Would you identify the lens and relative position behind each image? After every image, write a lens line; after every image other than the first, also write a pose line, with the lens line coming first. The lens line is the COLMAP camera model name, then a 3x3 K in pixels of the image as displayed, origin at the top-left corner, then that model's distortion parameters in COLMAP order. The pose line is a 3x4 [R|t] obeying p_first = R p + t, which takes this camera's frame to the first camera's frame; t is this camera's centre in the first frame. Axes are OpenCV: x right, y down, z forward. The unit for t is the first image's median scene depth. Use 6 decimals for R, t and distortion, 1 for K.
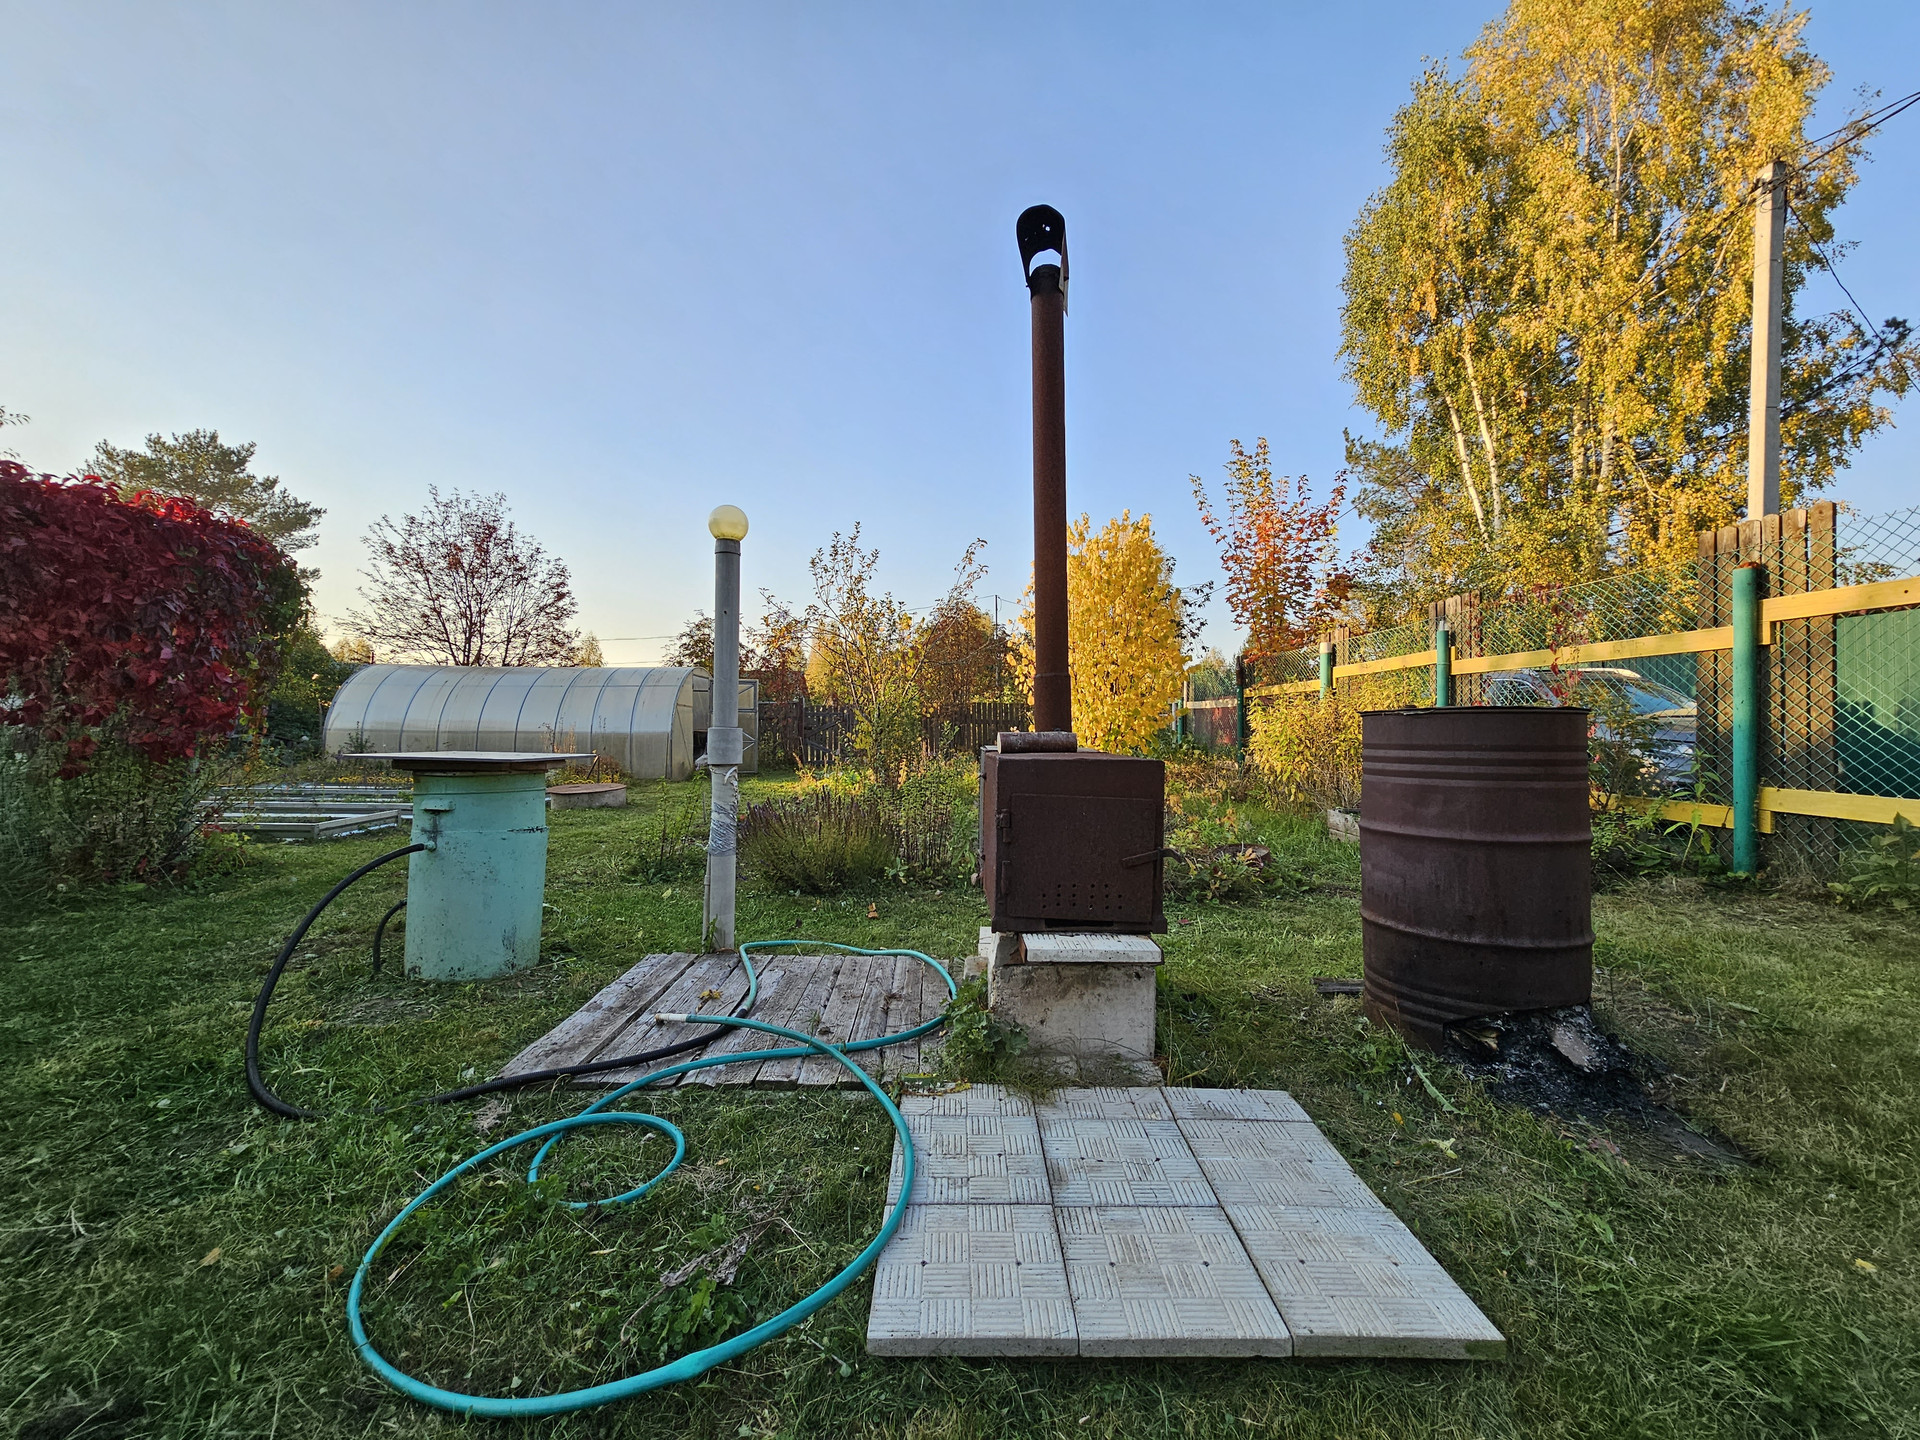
lens RADIAL K [[779.9, 0, 957.8], [0, 779.9, 714.5], [0, 0, 1]] dist [-0.000805, 0.000979]
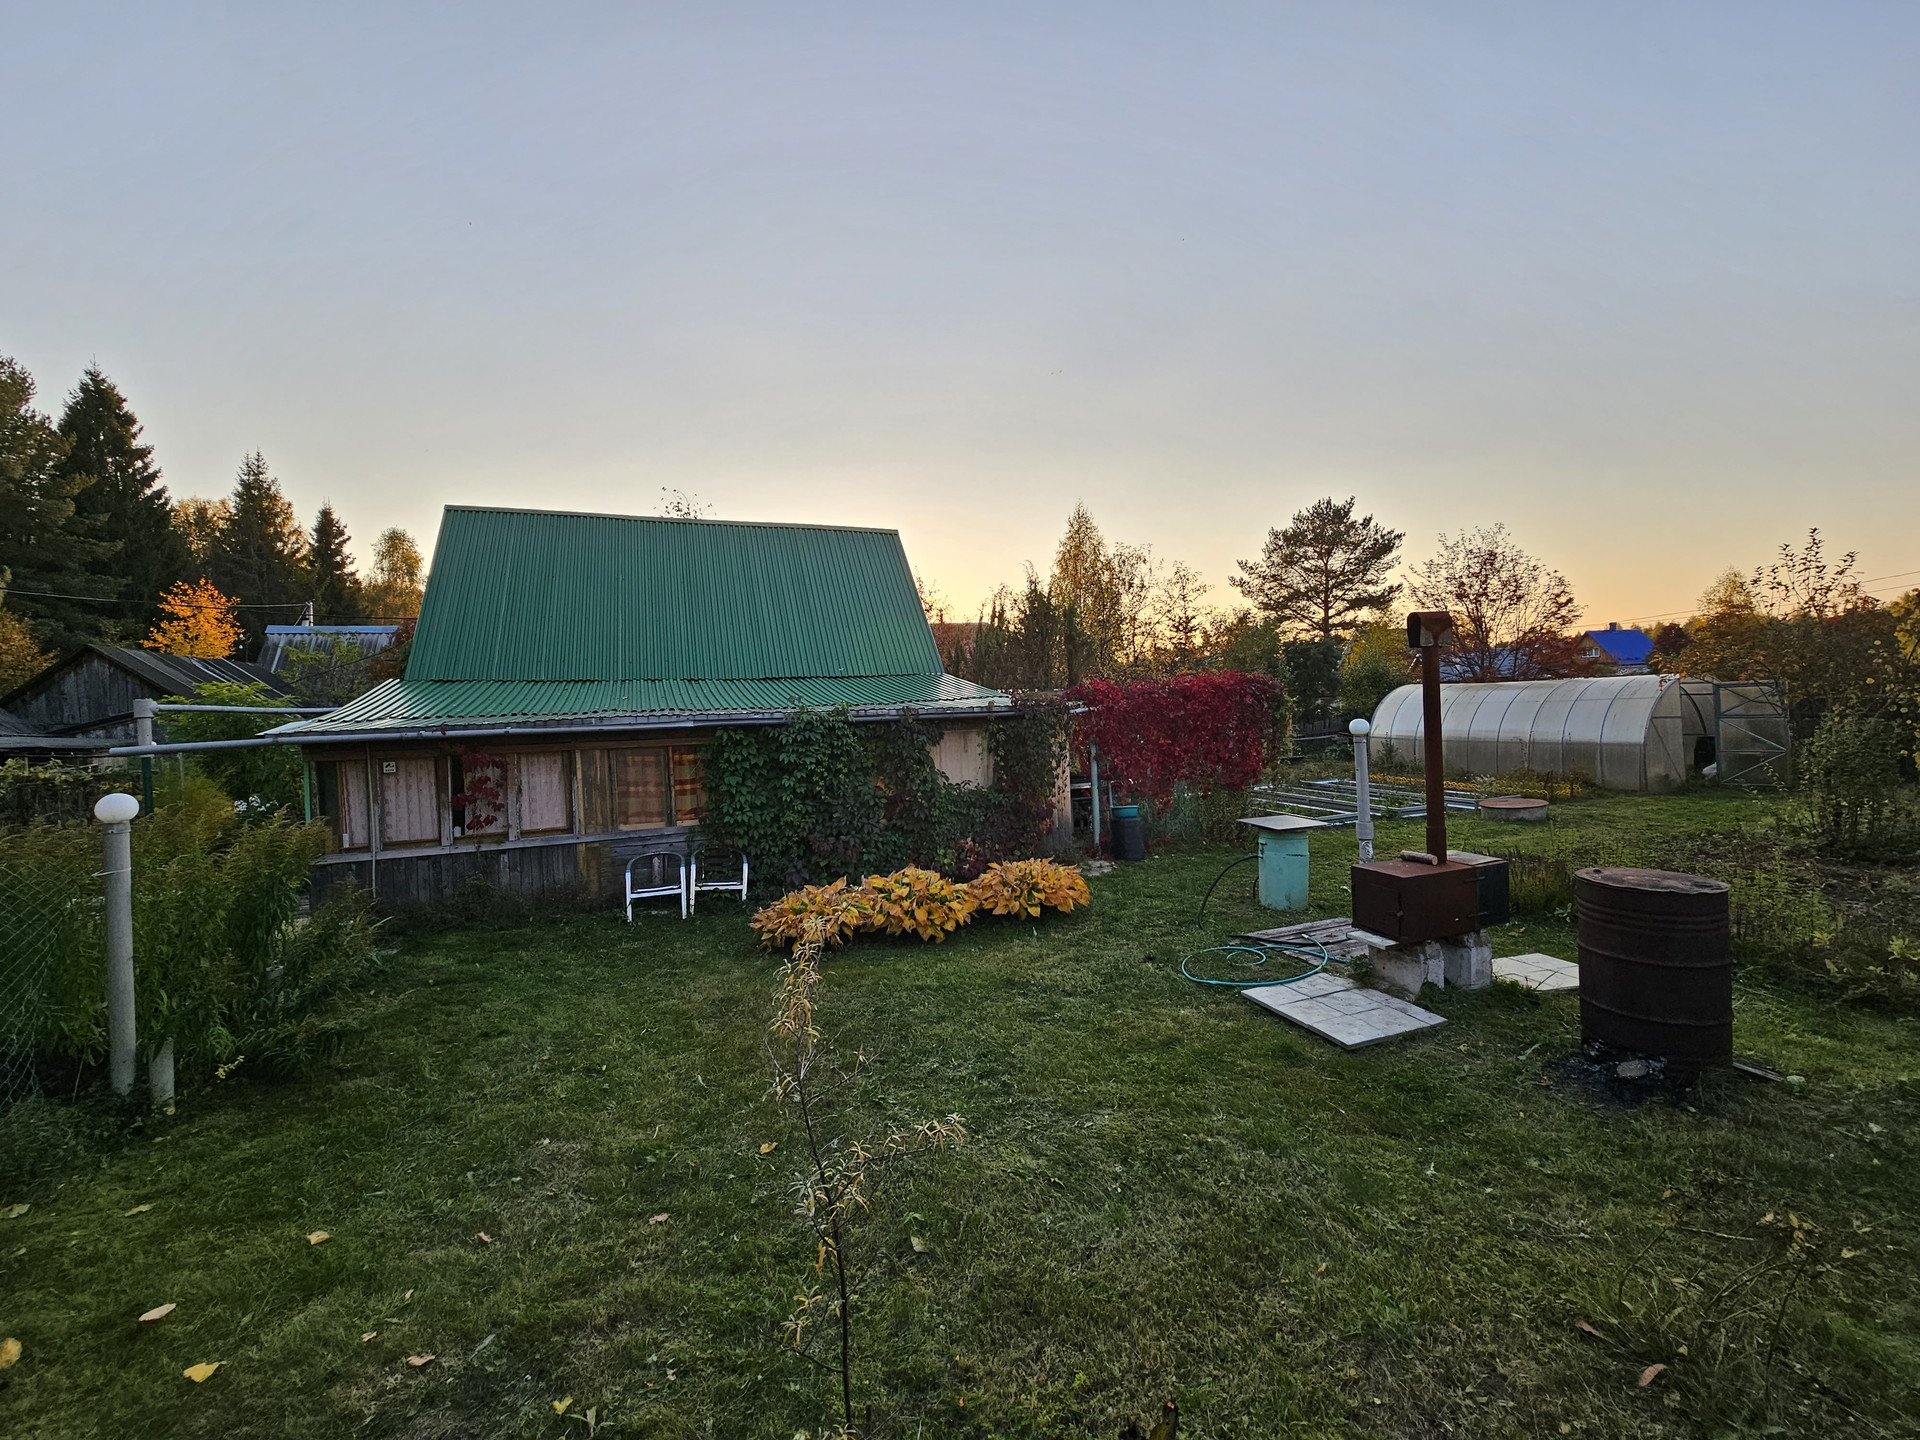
lens RADIAL K [[781.8, 0, 960.1], [0, 781.8, 706.5], [0, 0, 1]] dist [-0.001655, -0.000177]
pose [[0.316896, -0.020837, -0.948231, 0.305319], [0.061849, 0.998085, -0.001263, -0.079742], [0.946441, -0.058247, 0.317578, -0.158471]]
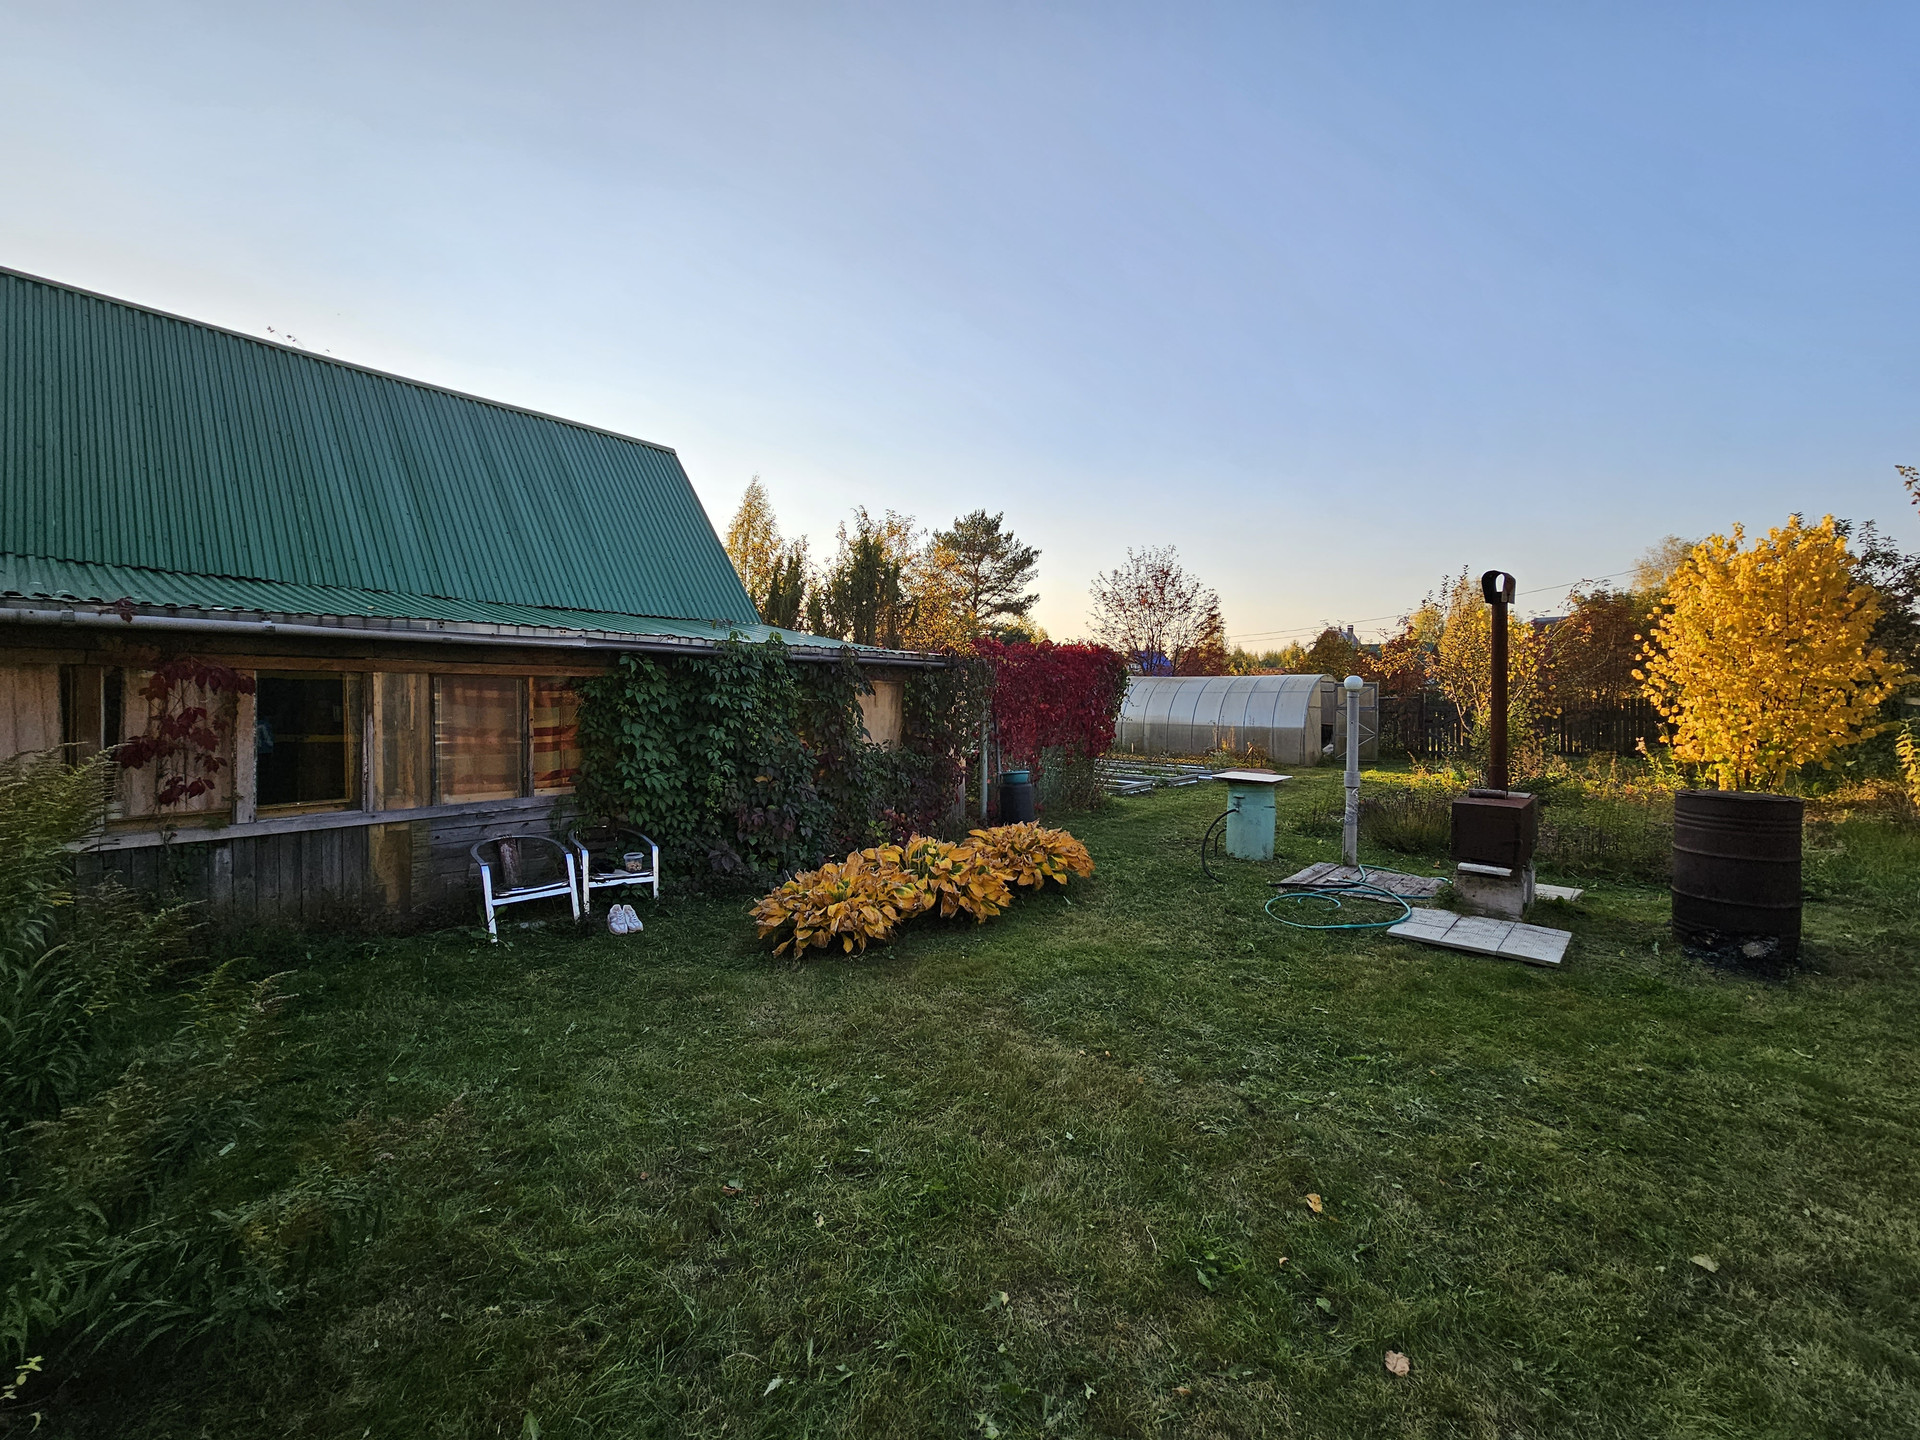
lens RADIAL K [[781.8, 0, 960.1], [0, 781.8, 706.5], [0, 0, 1]] dist [-0.001655, -0.000177]
pose [[0.732830, 0.007801, -0.680367, 0.094001], [0.014437, 0.999531, 0.027011, -0.055702], [0.680259, -0.029617, 0.732374, -0.327459]]
